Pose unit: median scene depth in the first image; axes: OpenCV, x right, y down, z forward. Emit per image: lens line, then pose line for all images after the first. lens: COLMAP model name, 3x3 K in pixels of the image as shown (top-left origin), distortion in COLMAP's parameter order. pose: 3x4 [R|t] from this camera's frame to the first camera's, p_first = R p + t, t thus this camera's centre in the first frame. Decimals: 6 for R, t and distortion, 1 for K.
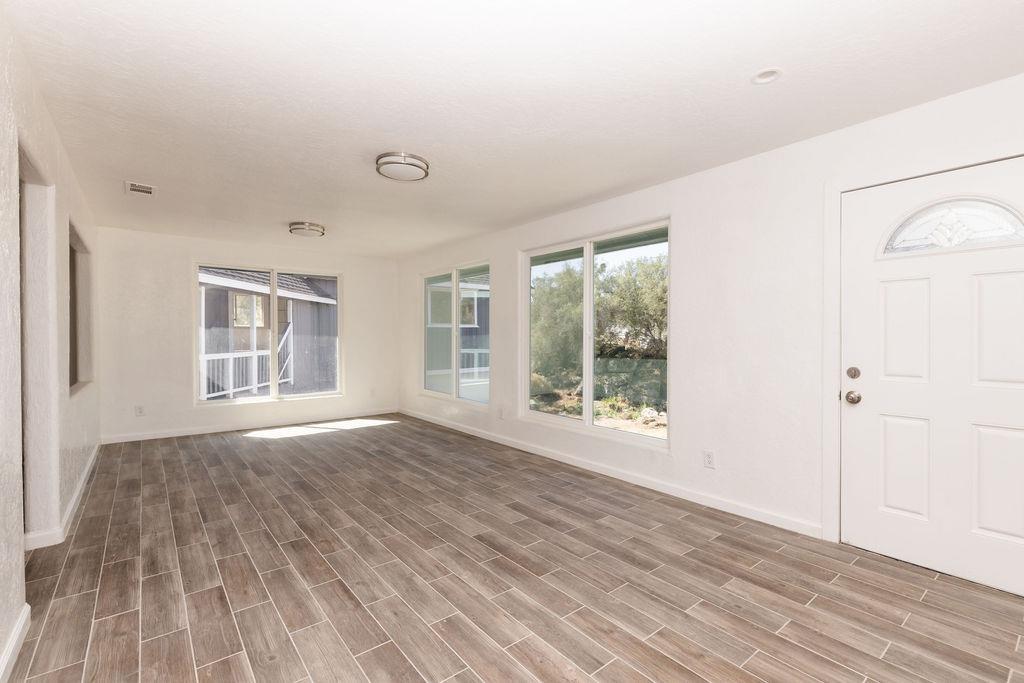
lens RADIAL K [[461.3, 0, 504.3], [0, 461.3, 342.0], [0, 0, 1]] dist [0.002710, 0.001154]
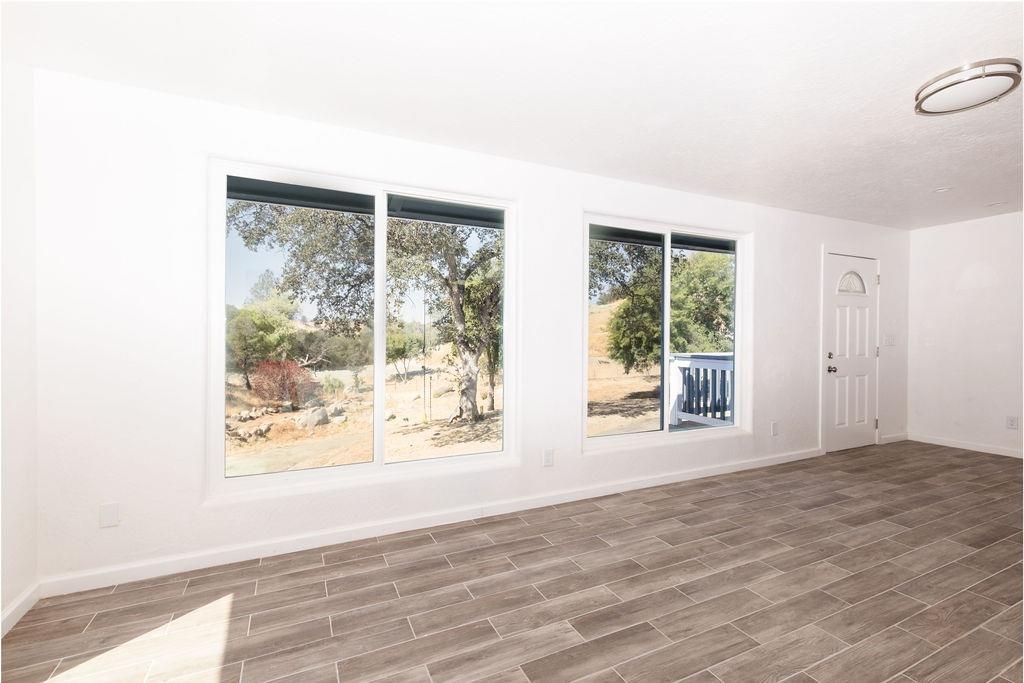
lens RADIAL K [[461.3, 0, 505.7], [0, 461.3, 334.9], [0, 0, 1]] dist [0.002710, 0.001154]
pose [[0.218135, 0.001194, 0.975918, -0.863511], [0.013510, 0.999900, -0.004244, -0.015389], [-0.975825, 0.014111, 0.218097, 1.244985]]
